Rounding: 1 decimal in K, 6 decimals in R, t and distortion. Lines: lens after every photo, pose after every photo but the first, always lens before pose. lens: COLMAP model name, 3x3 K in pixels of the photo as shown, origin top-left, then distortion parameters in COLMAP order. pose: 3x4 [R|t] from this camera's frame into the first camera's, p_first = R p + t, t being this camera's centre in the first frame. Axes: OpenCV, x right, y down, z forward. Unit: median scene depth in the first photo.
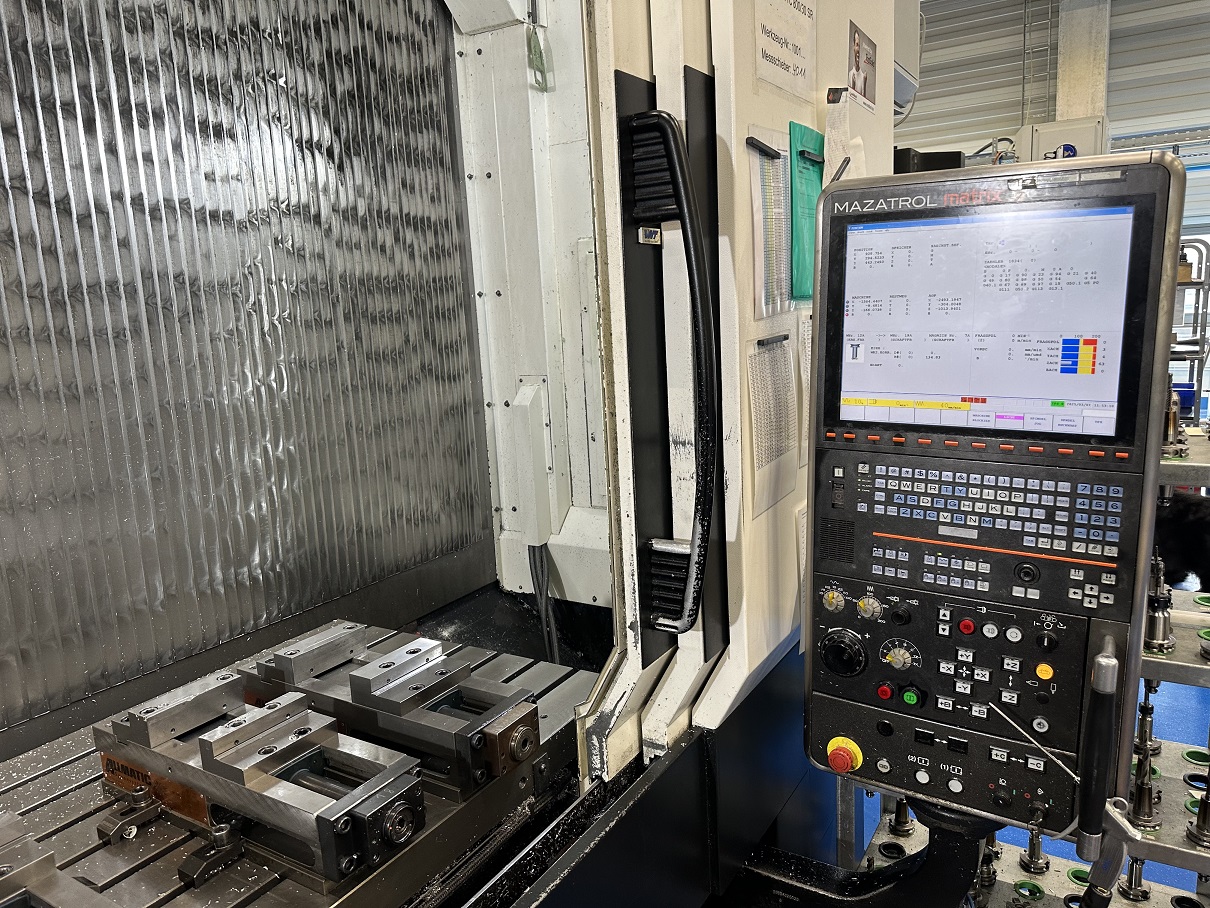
lens RADIAL K [[858.8, 0, 607.0], [0, 858.8, 458.1], [0, 0, 1]] dist [0.038317, -0.046394]
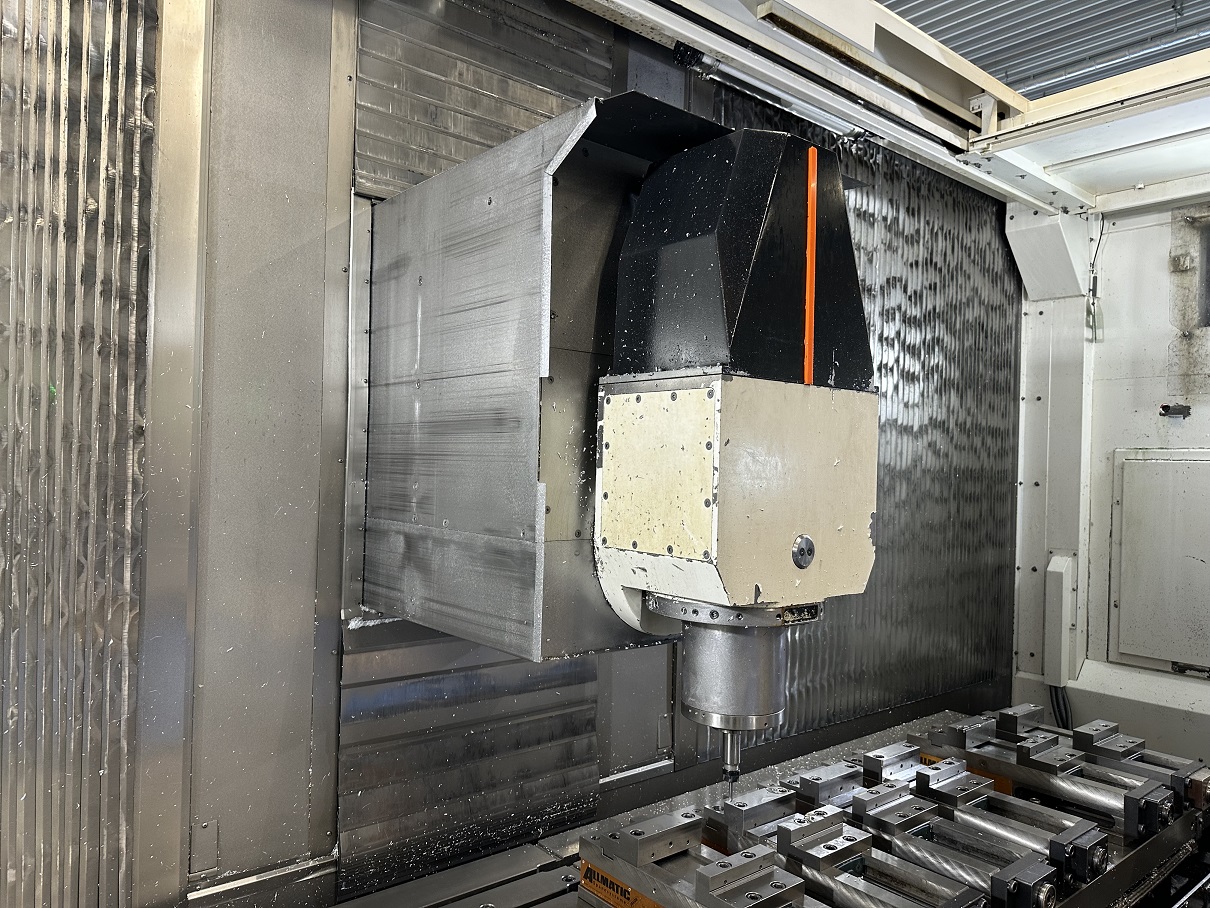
lens RADIAL K [[859.5, 0, 604.0], [0, 859.5, 461.9], [0, 0, 1]] dist [0.004534, -0.003910]
pose [[0.945132, 0.076912, -0.317506, -0.528050], [-0.131566, 0.979204, -0.154436, 0.099613], [0.299025, 0.187735, 0.935596, -0.671922]]
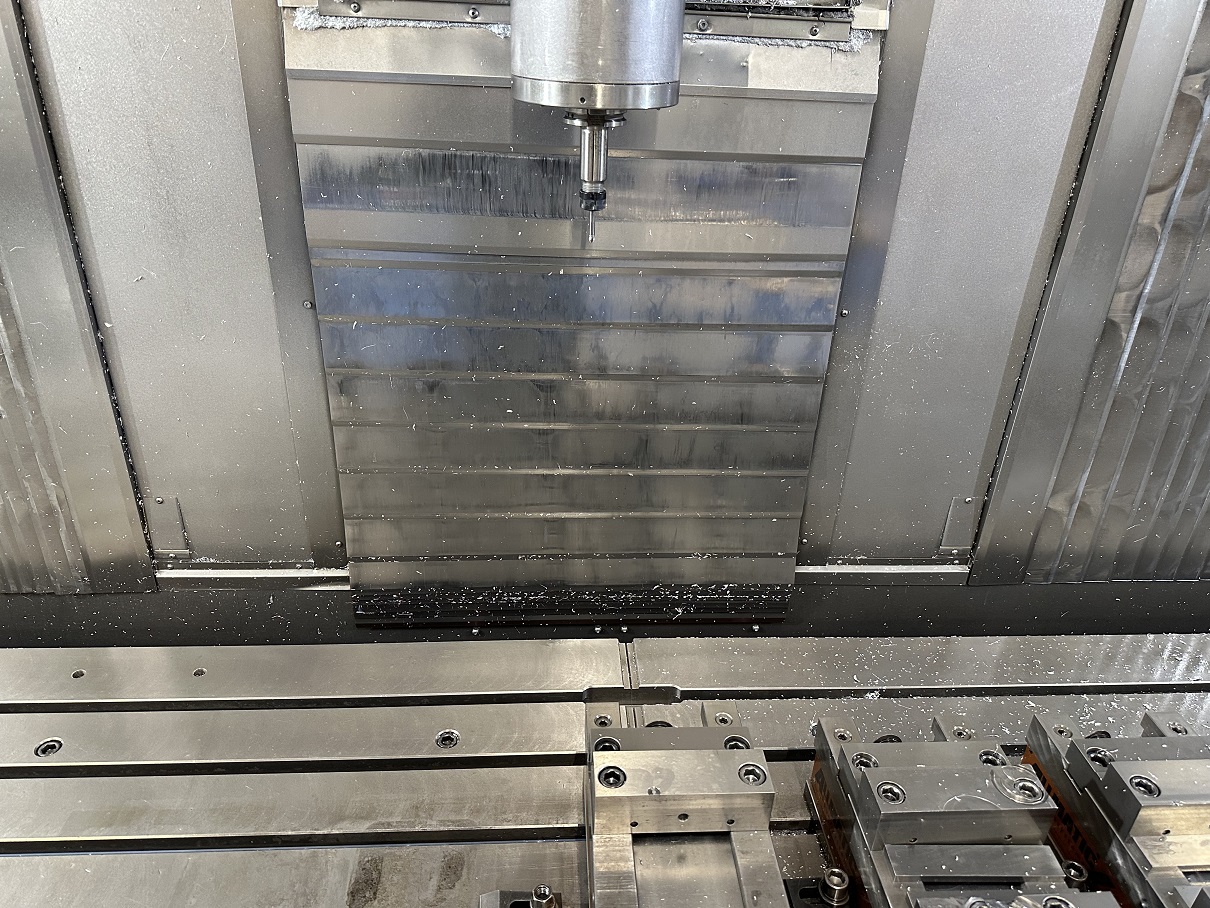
lens RADIAL K [[858.8, 0, 607.0], [0, 858.8, 458.1], [0, 0, 1]] dist [0.038317, -0.046394]
pose [[0.574399, 0.448539, -0.684747, -0.513529], [-0.209237, 0.889173, 0.406928, 0.001791], [0.791382, -0.090464, 0.604591, -0.025077]]
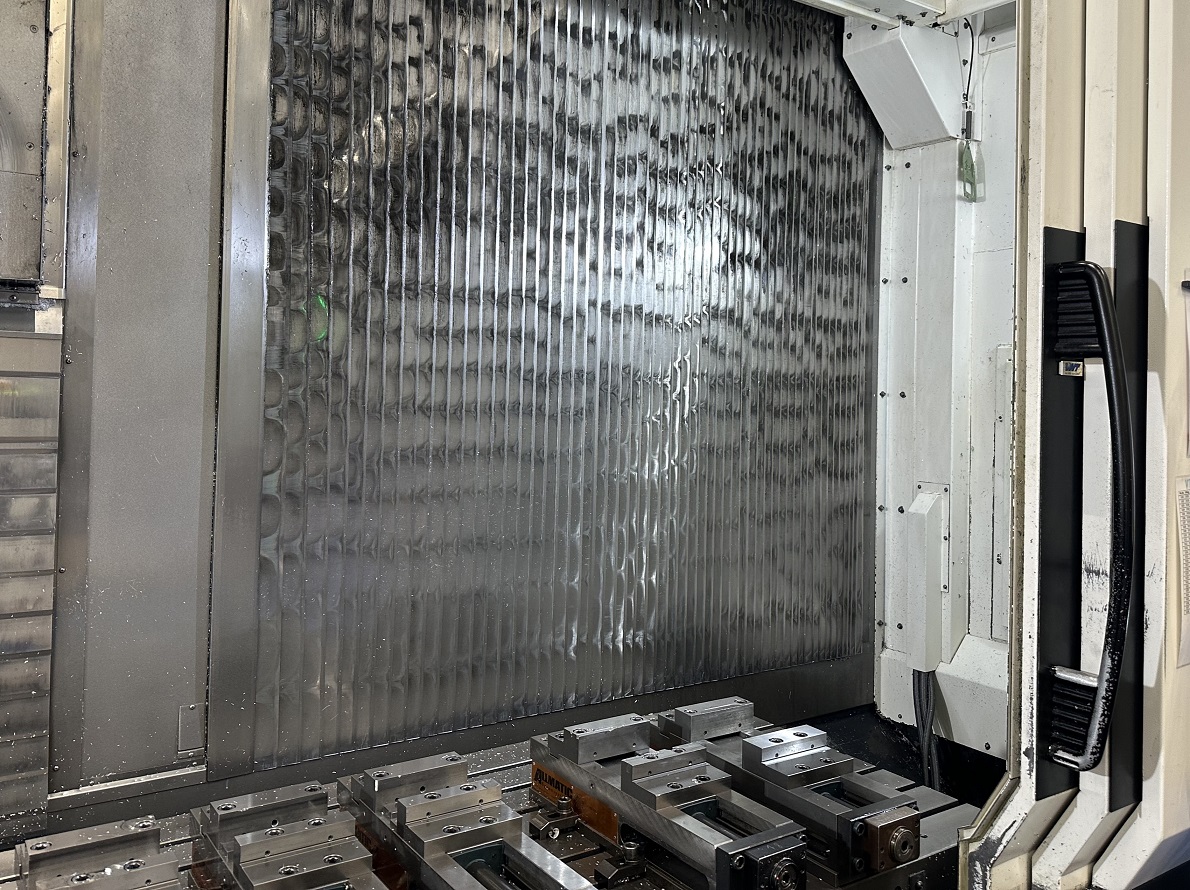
lens RADIAL K [[991.0, 0, 591.1], [0, 991.0, 370.7], [0, 0, 1]] dist [0.164469, -0.260902]
pose [[0.913687, 0.065336, -0.401132, 0.008661], [-0.139805, 0.977287, -0.159265, 0.018862], [0.381615, 0.201598, 0.902069, -0.266189]]
